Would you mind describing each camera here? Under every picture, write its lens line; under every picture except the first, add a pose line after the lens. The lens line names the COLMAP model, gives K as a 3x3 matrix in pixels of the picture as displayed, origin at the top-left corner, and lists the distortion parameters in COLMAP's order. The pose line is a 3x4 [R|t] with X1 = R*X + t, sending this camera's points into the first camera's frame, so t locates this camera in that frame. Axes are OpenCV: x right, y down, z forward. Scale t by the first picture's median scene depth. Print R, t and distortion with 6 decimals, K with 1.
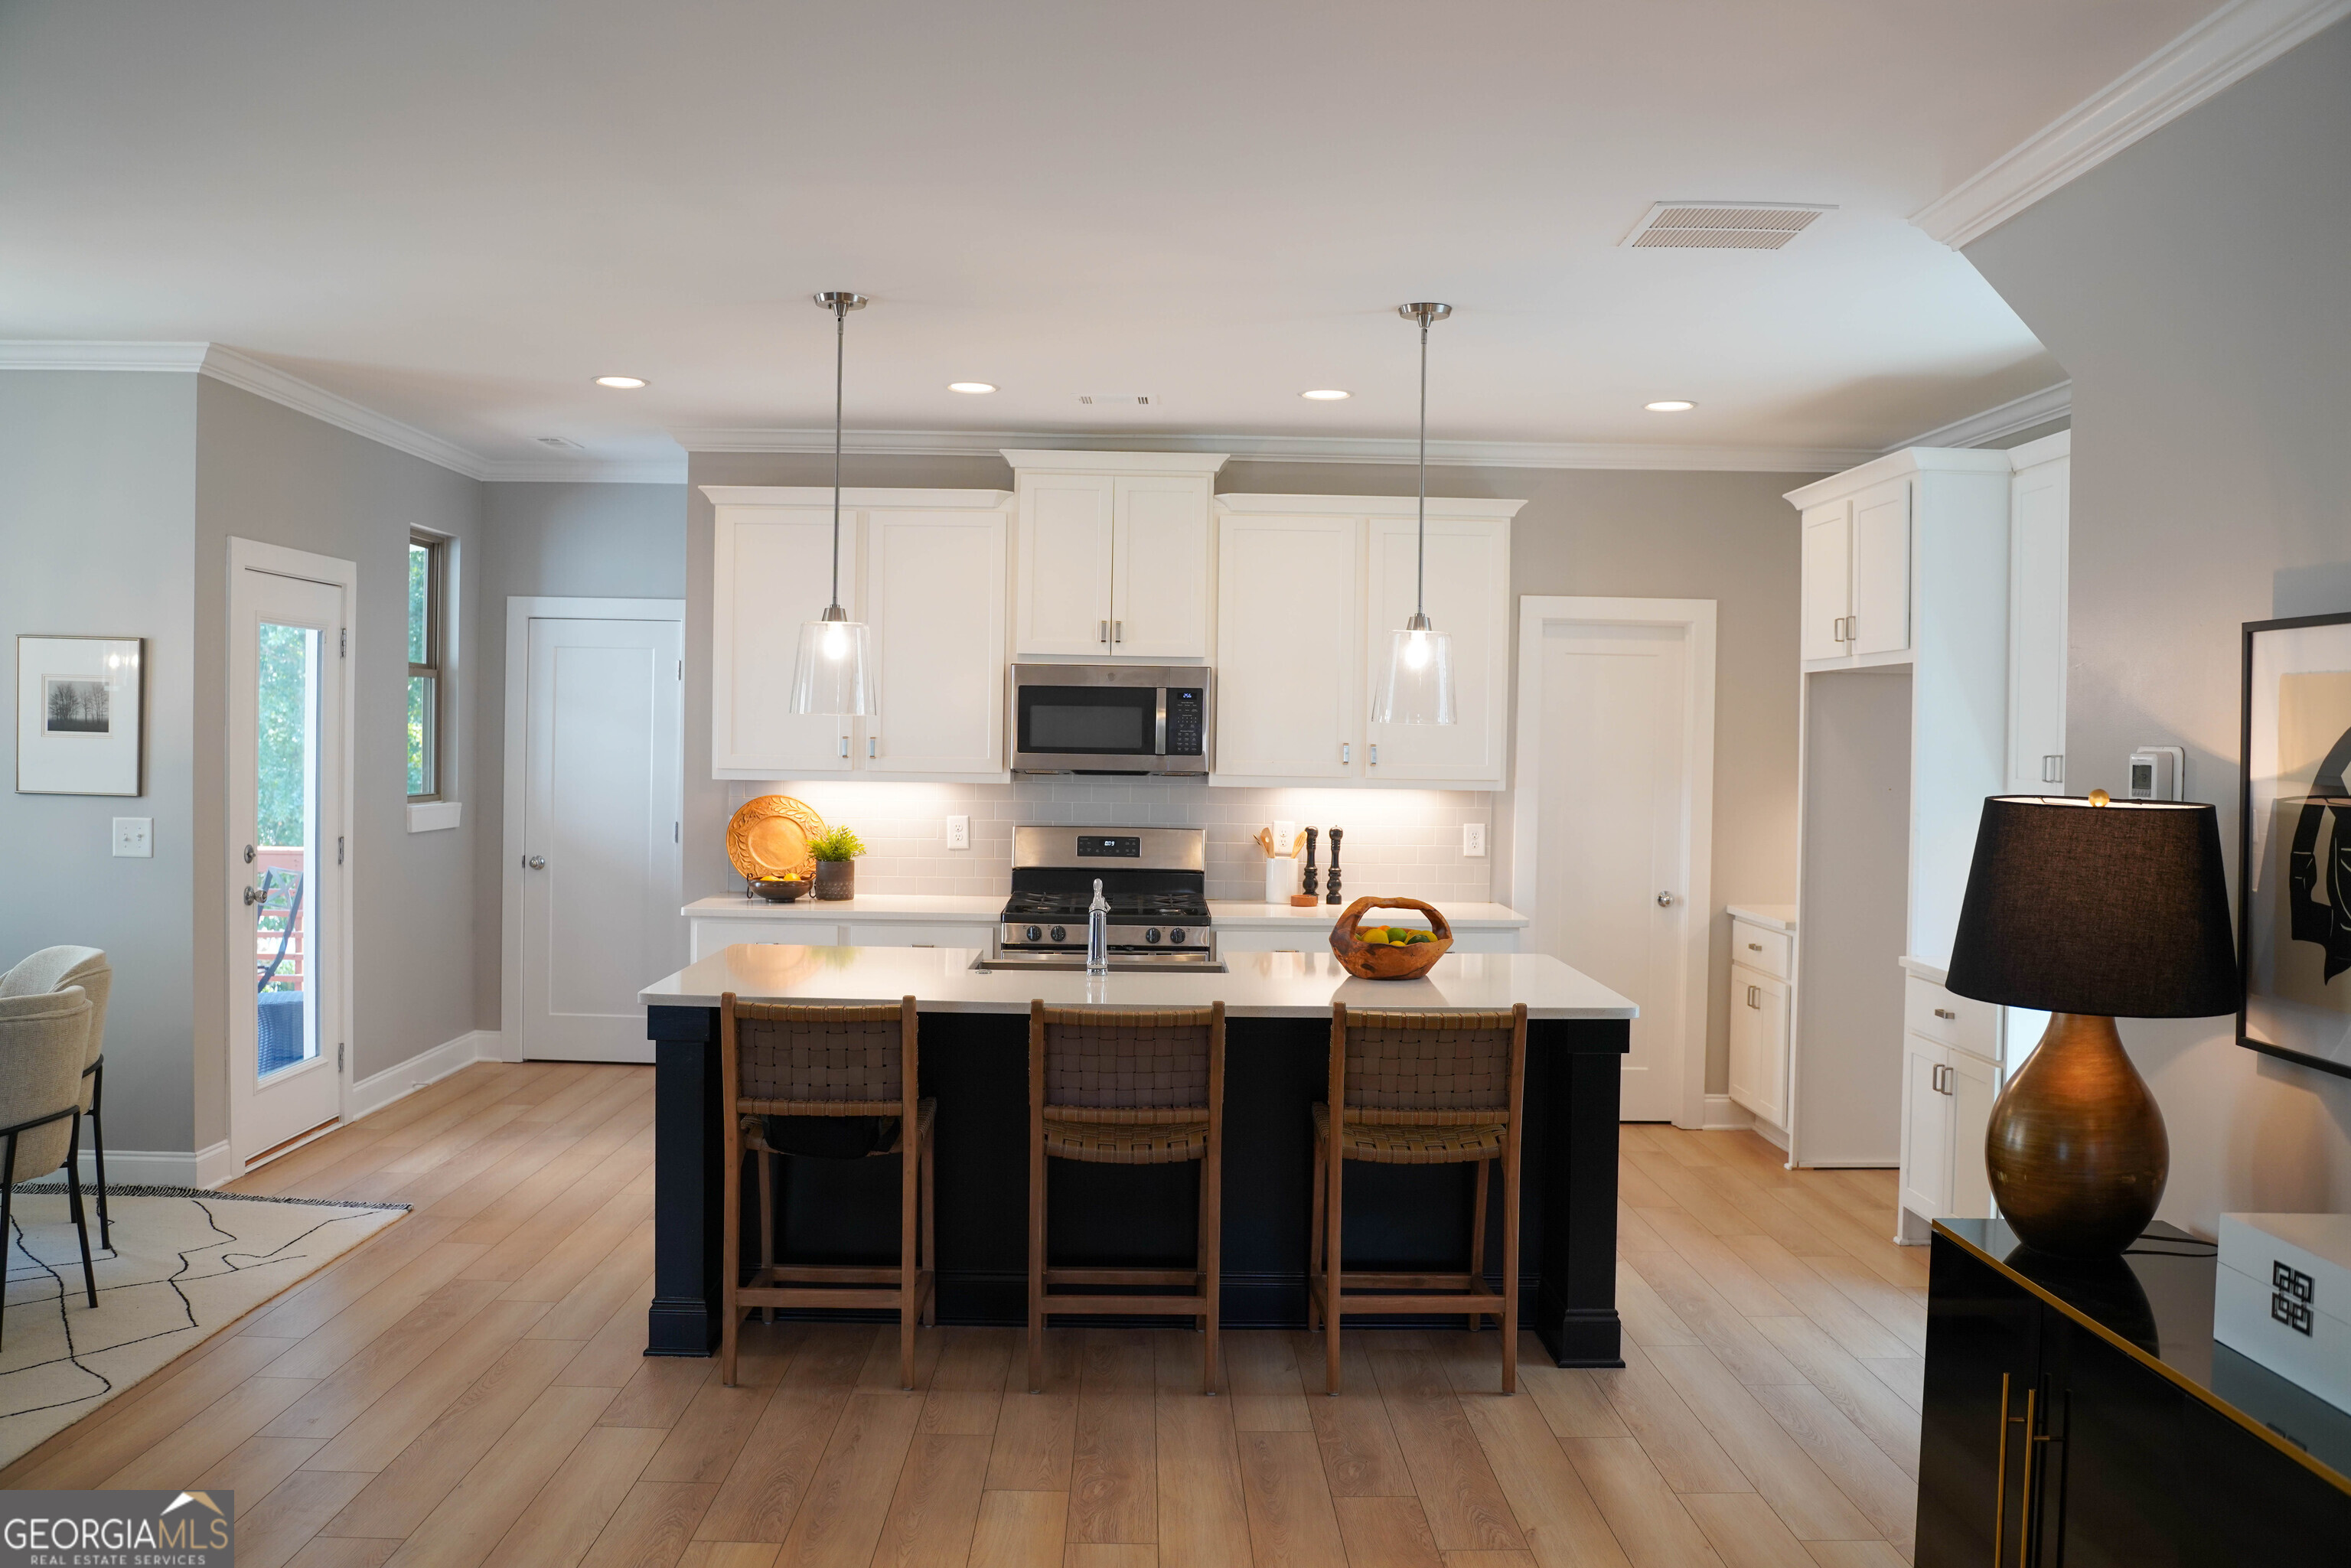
lens RADIAL K [[1879.6, 0, 1174.3], [0, 1879.6, 777.5], [0, 0, 1]] dist [-0.116092, 0.091162]
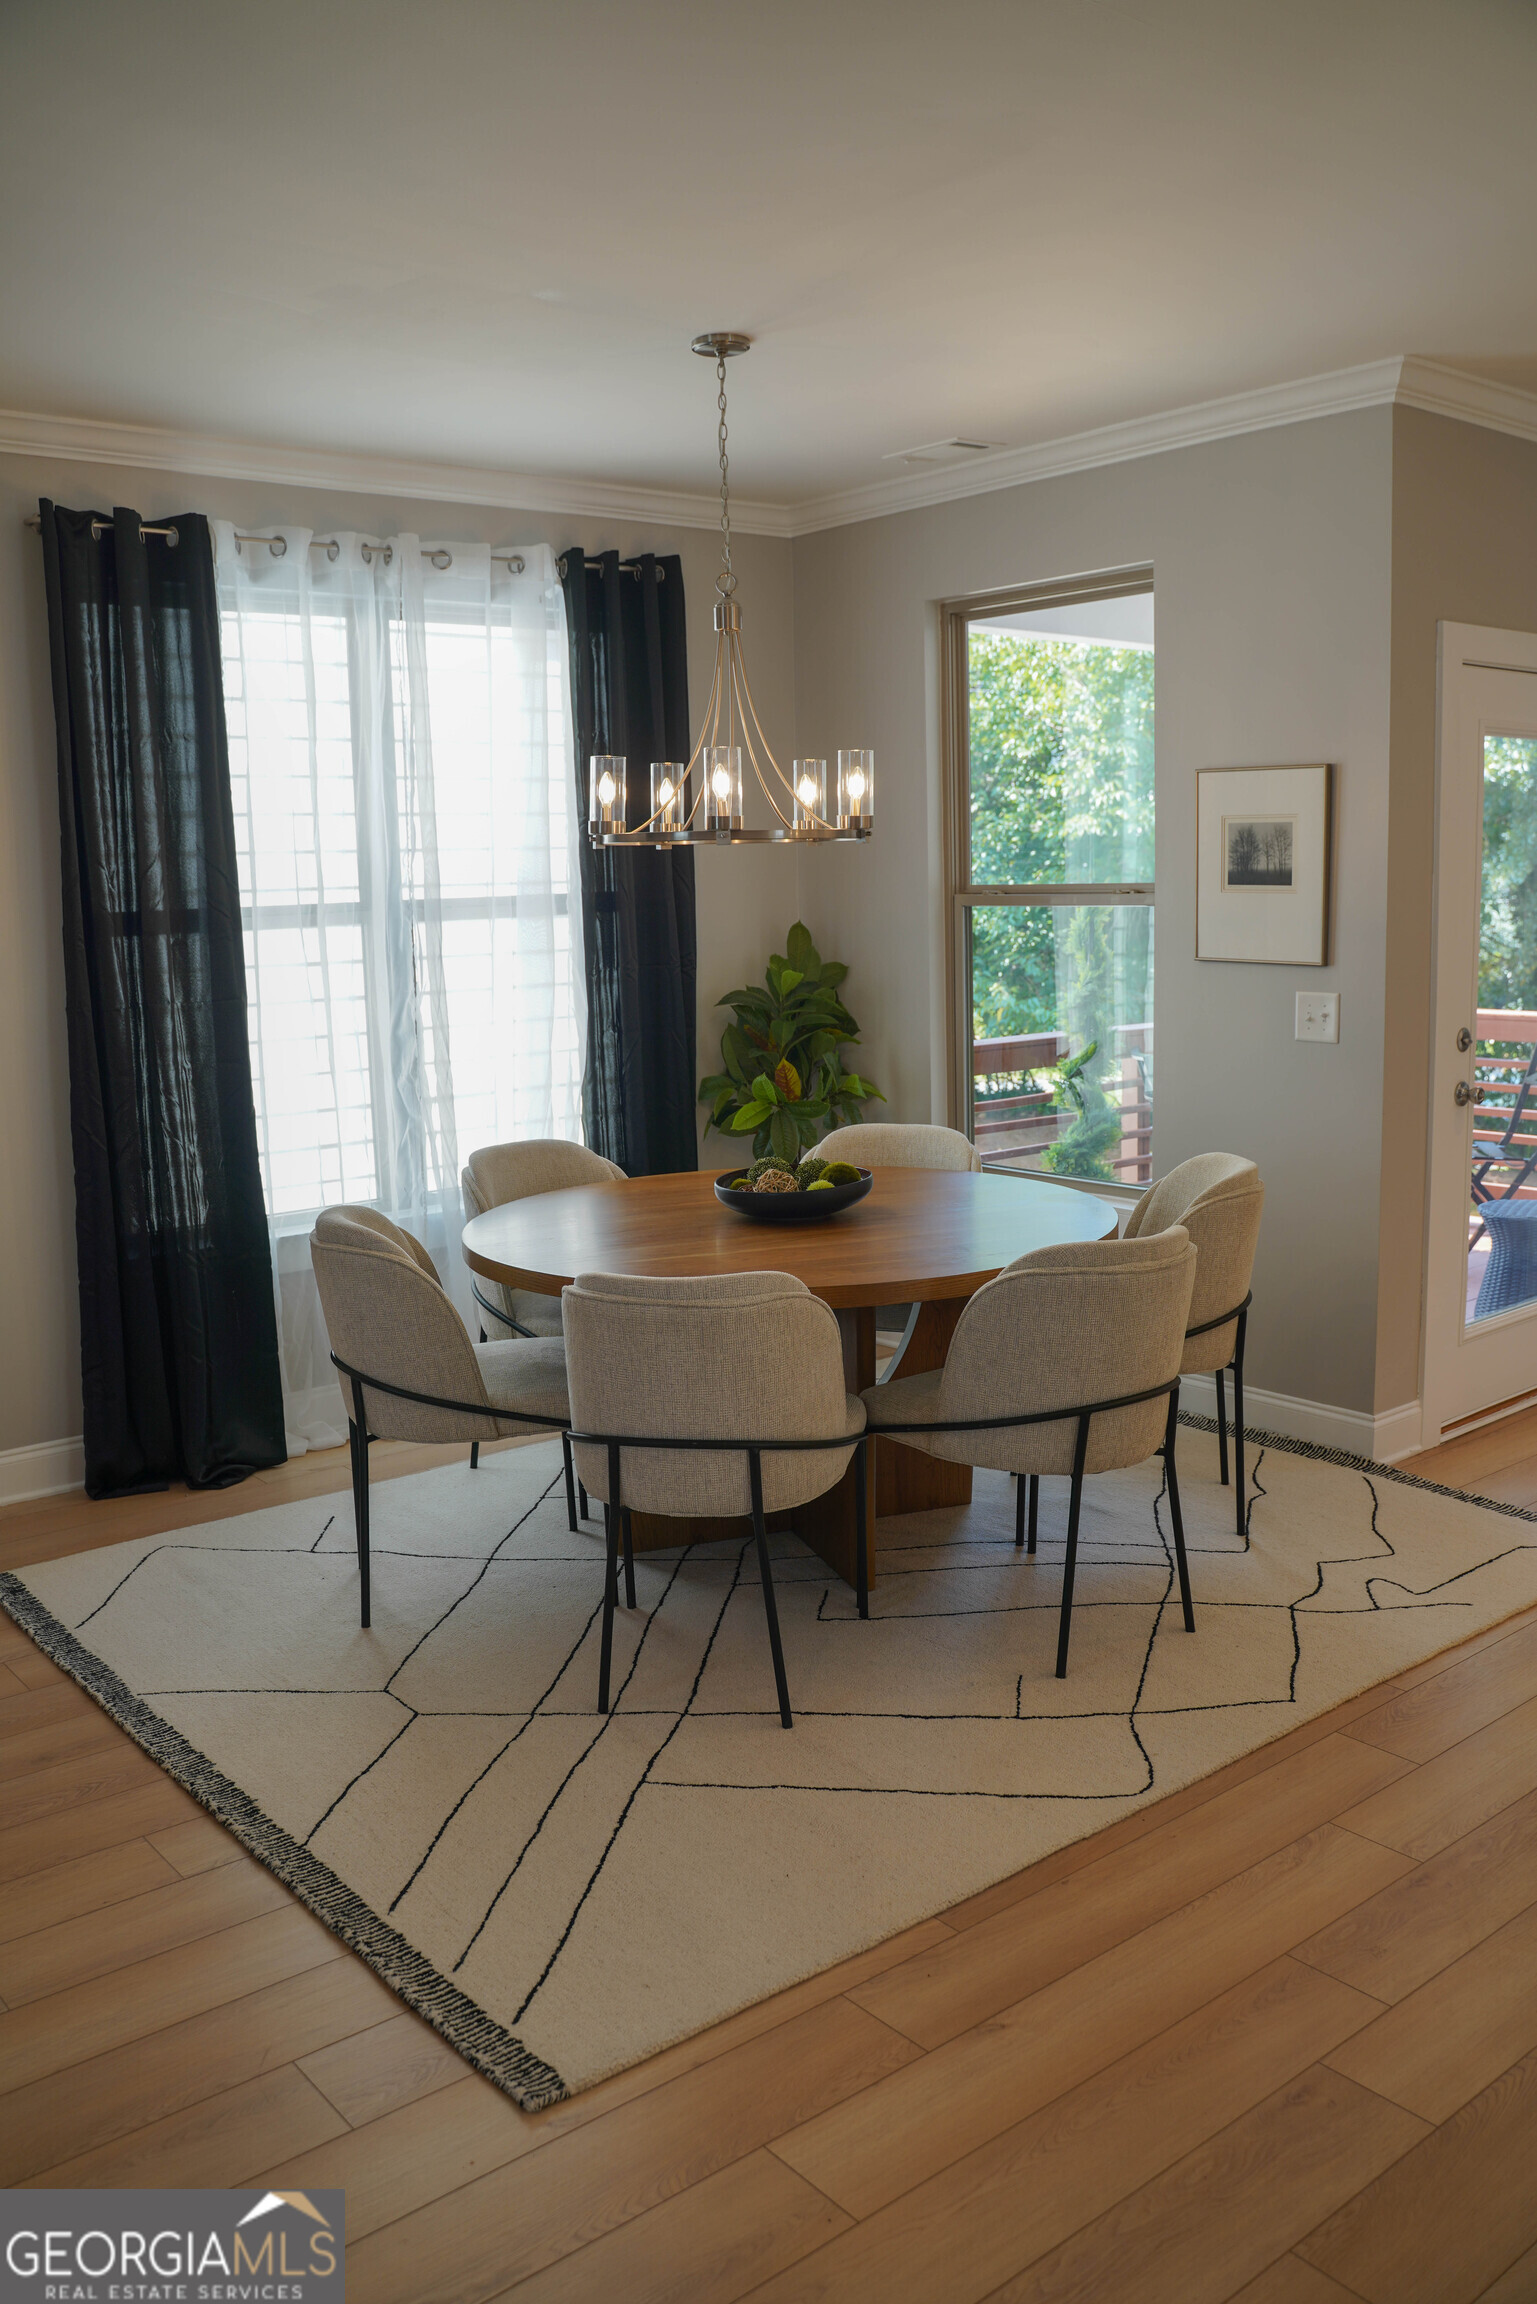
lens RADIAL K [[1842.1, 0, 750.6], [0, 1842.1, 1157.5], [0, 0, 1]] dist [-0.116092, 0.091162]
pose [[0.611110, 0.089112, -0.786514, -0.089045], [0.018832, 0.991725, 0.126994, -0.012265], [0.791322, -0.092419, 0.604375, 0.317673]]
